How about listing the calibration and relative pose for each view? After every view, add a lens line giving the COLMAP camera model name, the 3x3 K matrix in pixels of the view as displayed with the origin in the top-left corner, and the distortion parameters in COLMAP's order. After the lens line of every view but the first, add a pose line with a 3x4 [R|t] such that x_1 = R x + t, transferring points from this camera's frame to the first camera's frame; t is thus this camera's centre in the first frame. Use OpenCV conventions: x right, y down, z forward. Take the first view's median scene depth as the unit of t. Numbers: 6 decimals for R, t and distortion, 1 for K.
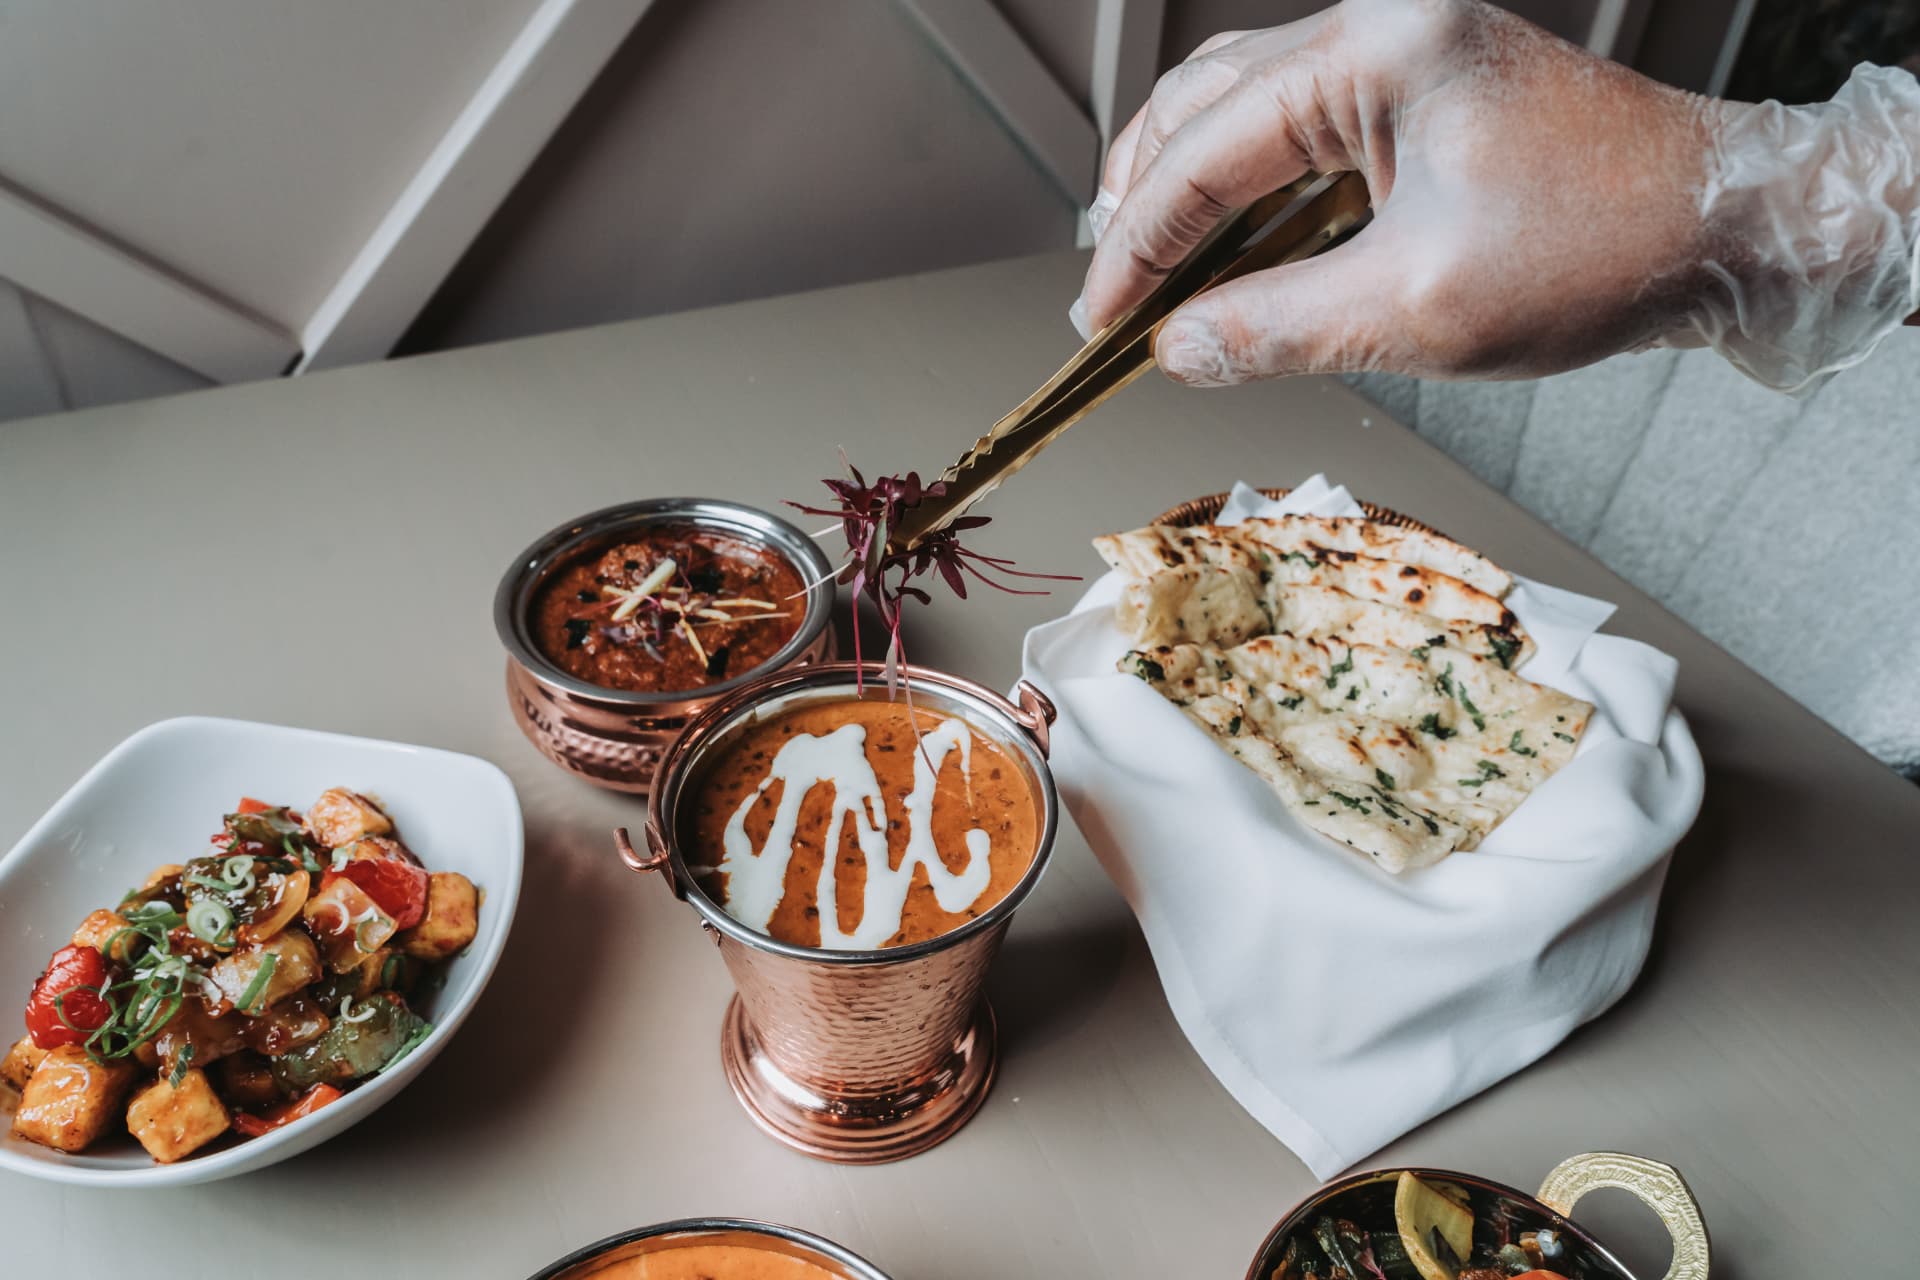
lens RADIAL K [[1348.9, 0, 960.0], [0, 1348.9, 640.0], [0, 0, 1]] dist [-0.017916, 0.000306]
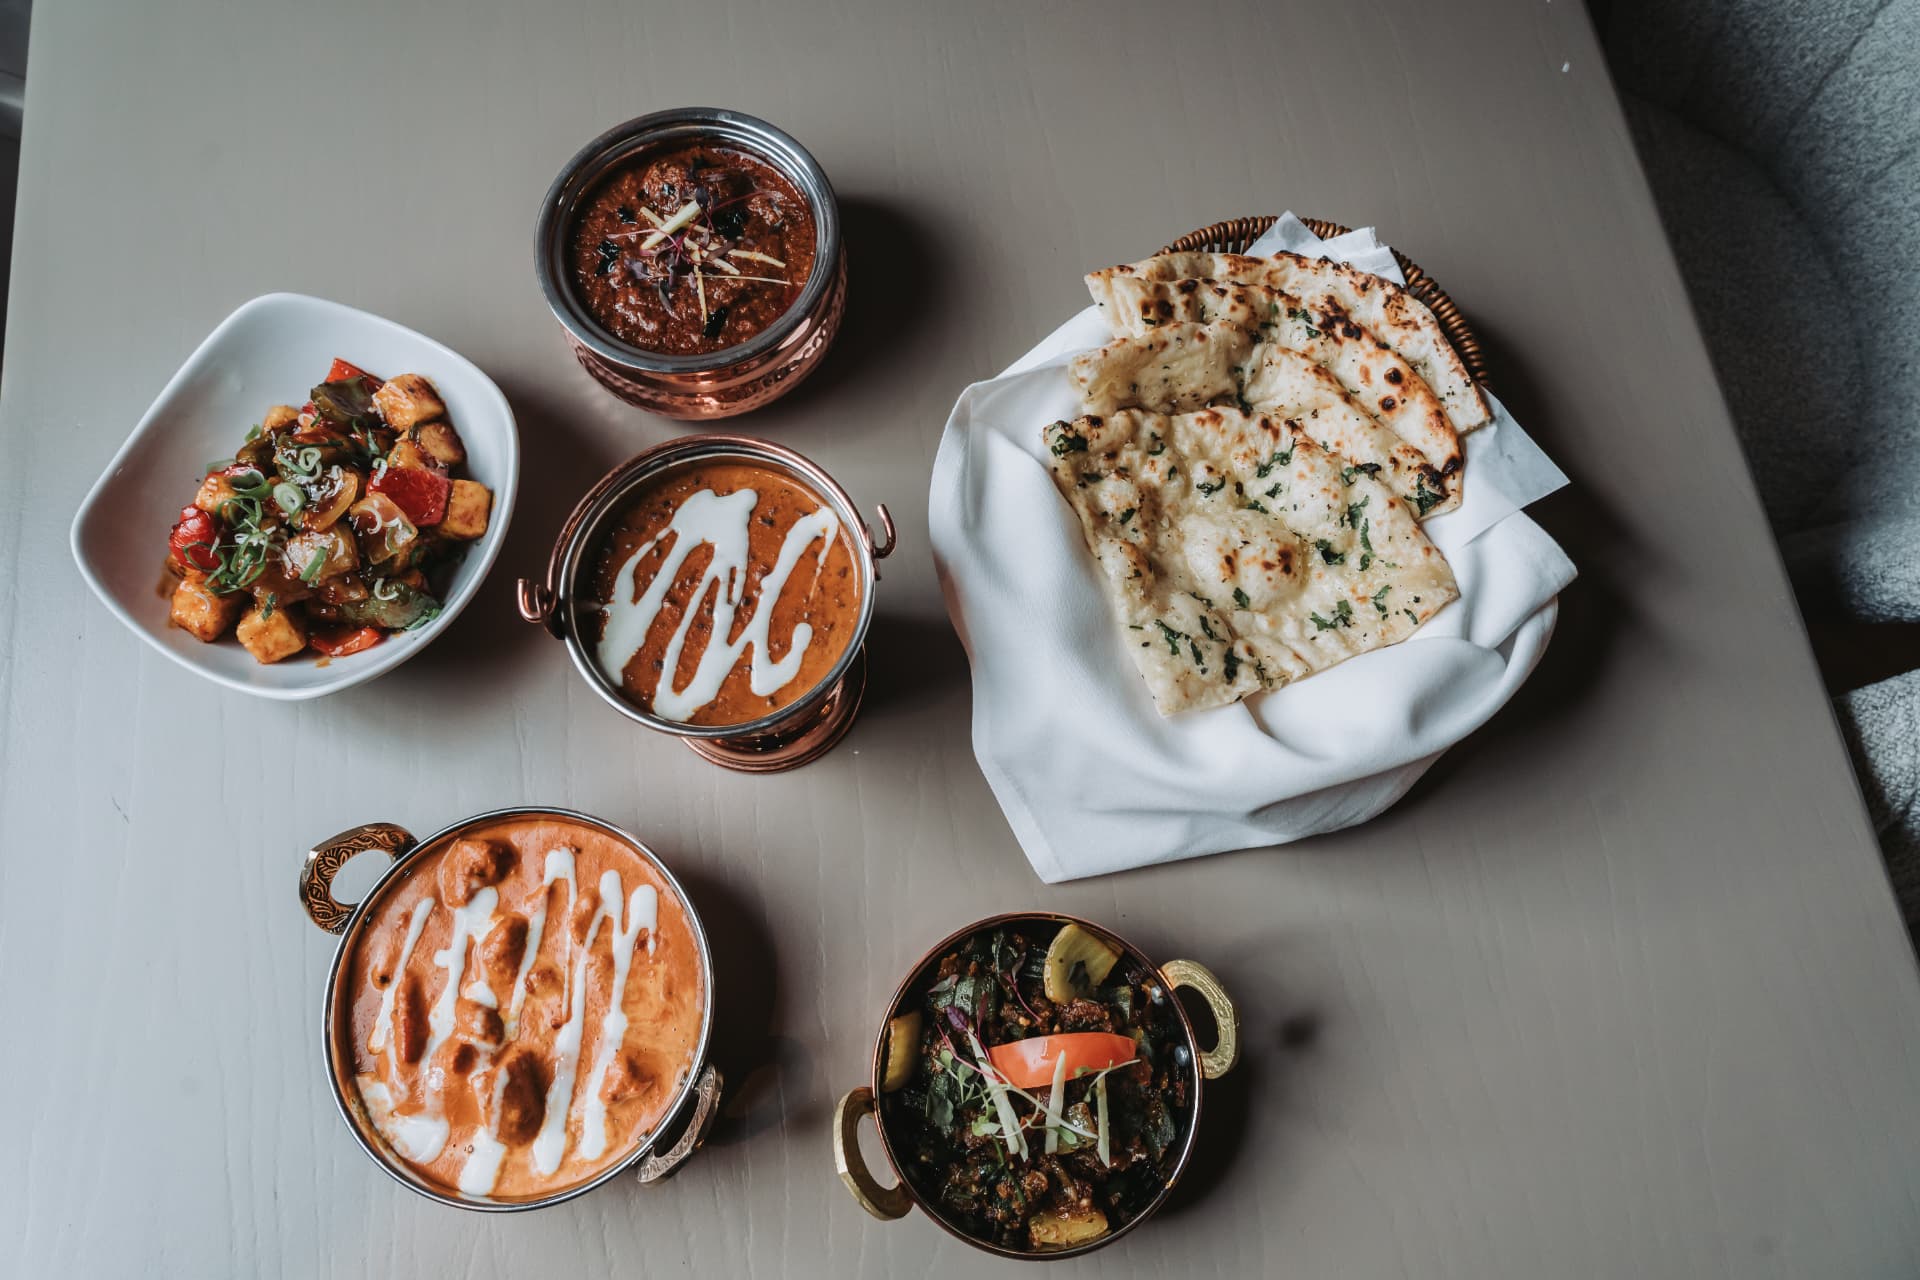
lens RADIAL K [[1348.9, 0, 960.0], [0, 1348.9, 640.0], [0, 0, 1]] dist [-0.017916, 0.000306]
pose [[0.946149, 0.292991, -0.137690, 0.279648], [-0.168114, 0.808156, 0.564465, -0.498367], [0.276658, -0.510920, 0.813892, 0.006789]]
